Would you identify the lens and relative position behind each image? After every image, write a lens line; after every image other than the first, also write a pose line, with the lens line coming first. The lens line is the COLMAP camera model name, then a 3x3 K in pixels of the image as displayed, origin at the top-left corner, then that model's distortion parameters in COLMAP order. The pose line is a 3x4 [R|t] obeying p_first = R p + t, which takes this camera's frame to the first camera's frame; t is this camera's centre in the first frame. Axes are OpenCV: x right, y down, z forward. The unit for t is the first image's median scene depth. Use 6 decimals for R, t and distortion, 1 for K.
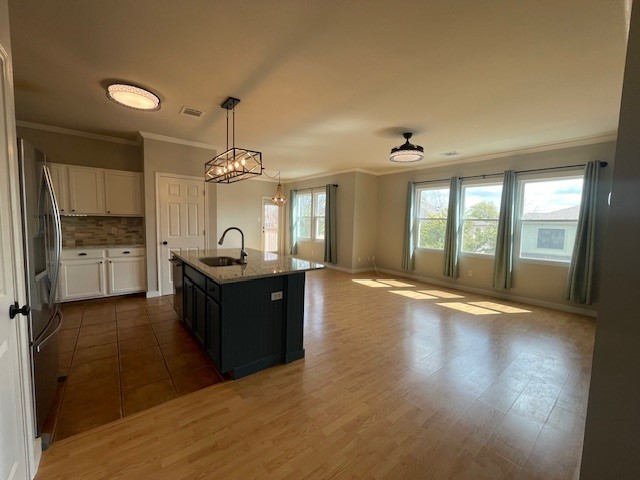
lens RADIAL K [[258.7, 0, 315.8], [0, 258.7, 240.5], [0, 0, 1]] dist [0.012546, 0.000147]
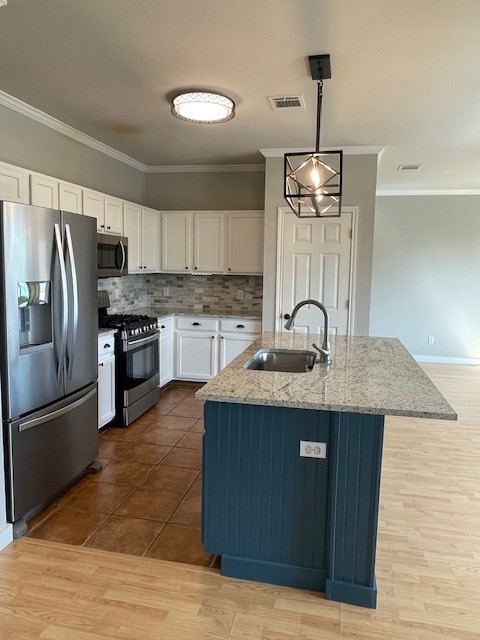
lens RADIAL K [[462.1, 0, 244.9], [0, 462.1, 313.8], [0, 0, 1]] dist [-0.004888, -0.000266]
pose [[0.640819, 0.069259, -0.764561, 0.245736], [-0.067087, 0.997164, 0.034101, -0.033704], [0.764755, 0.029439, 0.643649, 0.215206]]
